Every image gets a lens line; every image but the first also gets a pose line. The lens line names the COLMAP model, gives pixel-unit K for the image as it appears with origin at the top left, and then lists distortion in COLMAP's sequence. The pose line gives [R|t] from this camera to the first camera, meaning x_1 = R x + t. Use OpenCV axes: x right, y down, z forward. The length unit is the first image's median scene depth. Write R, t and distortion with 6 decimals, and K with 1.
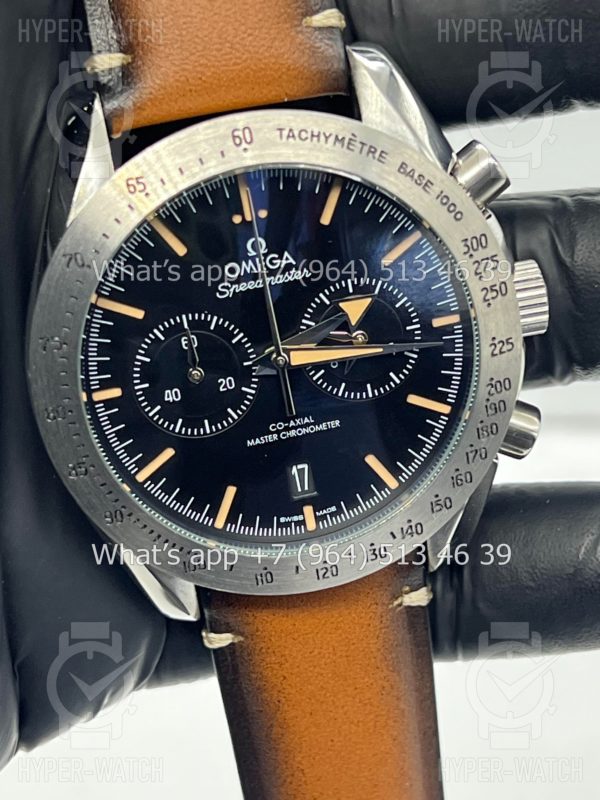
lens RADIAL K [[1835.8, 0, 300.9], [0, 1835.8, 425.4], [0, 0, 1]] dist [0.063929, 0.423886]
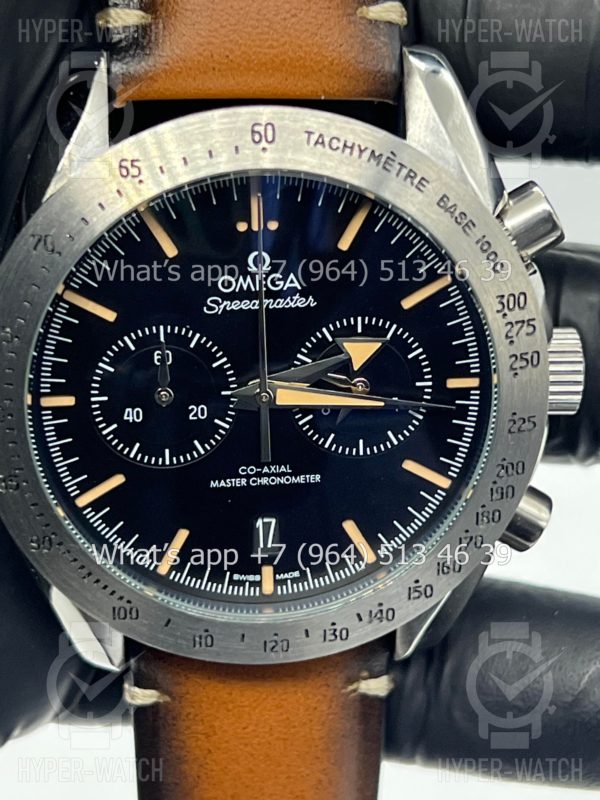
lens RADIAL K [[1815.9, 0, 300.0], [0, 1815.9, 400.0], [0, 0, 1]] dist [0.124852, 0.028949]
pose [[0.985173, 0.171518, -0.003872, 0.008841], [-0.171474, 0.985140, 0.009796, -0.044951], [0.005494, -0.008986, 0.999945, 0.152018]]
